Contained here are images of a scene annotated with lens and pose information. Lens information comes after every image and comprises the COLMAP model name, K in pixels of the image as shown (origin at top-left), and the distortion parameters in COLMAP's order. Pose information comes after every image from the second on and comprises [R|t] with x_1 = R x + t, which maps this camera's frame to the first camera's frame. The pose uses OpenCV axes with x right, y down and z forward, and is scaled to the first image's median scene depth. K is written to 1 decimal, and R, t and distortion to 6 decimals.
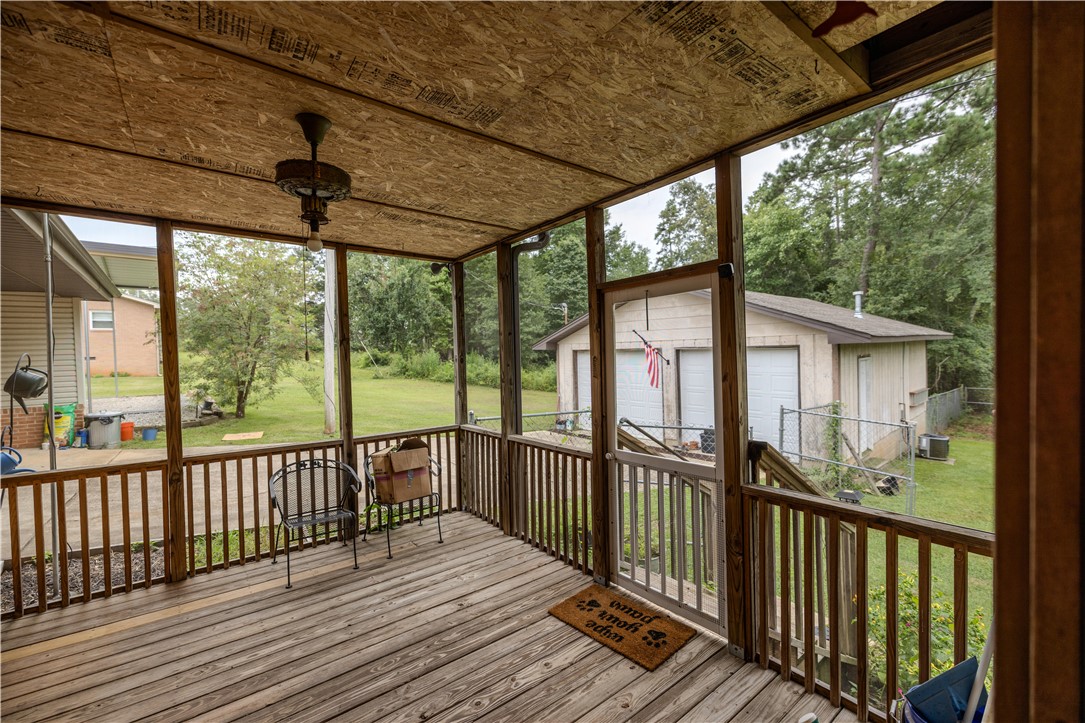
lens RADIAL K [[452.6, 0, 543.2], [0, 452.6, 360.6], [0, 0, 1]] dist [0.002889, -0.000152]
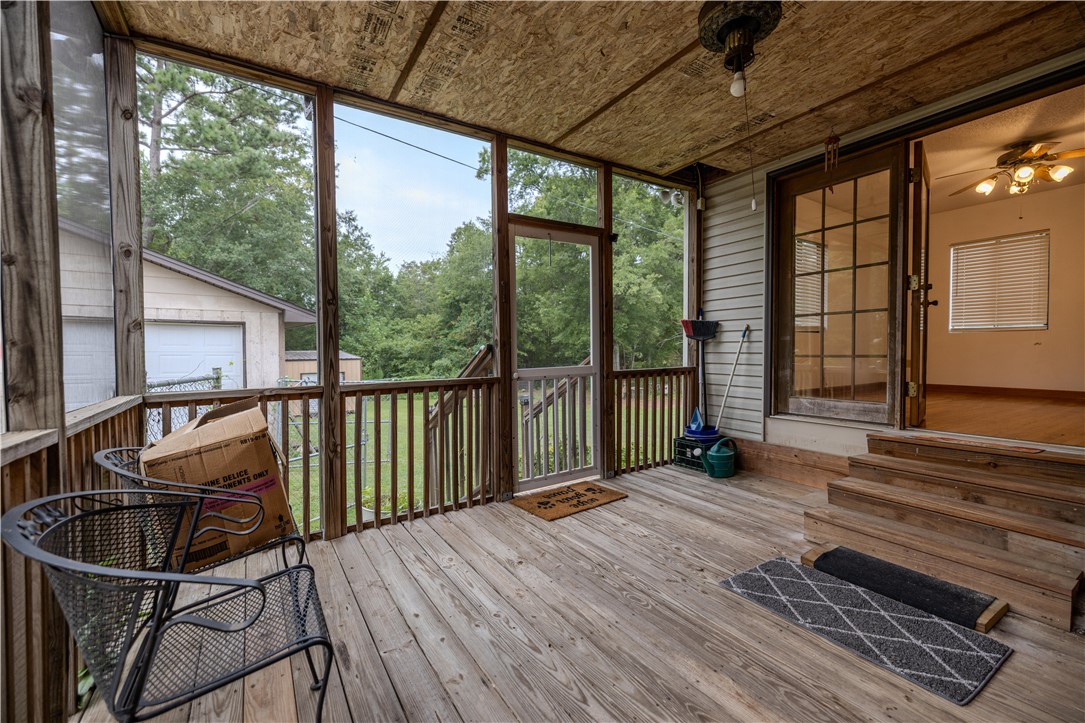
lens RADIAL K [[452.6, 0, 526.6], [0, 452.6, 362.9], [0, 0, 1]] dist [0.002889, -0.000152]
pose [[0.105376, -0.002782, 0.994429, -1.019879], [0.020268, 0.999794, 0.000649, 0.198361], [-0.994226, 0.020087, 0.105411, 0.944351]]
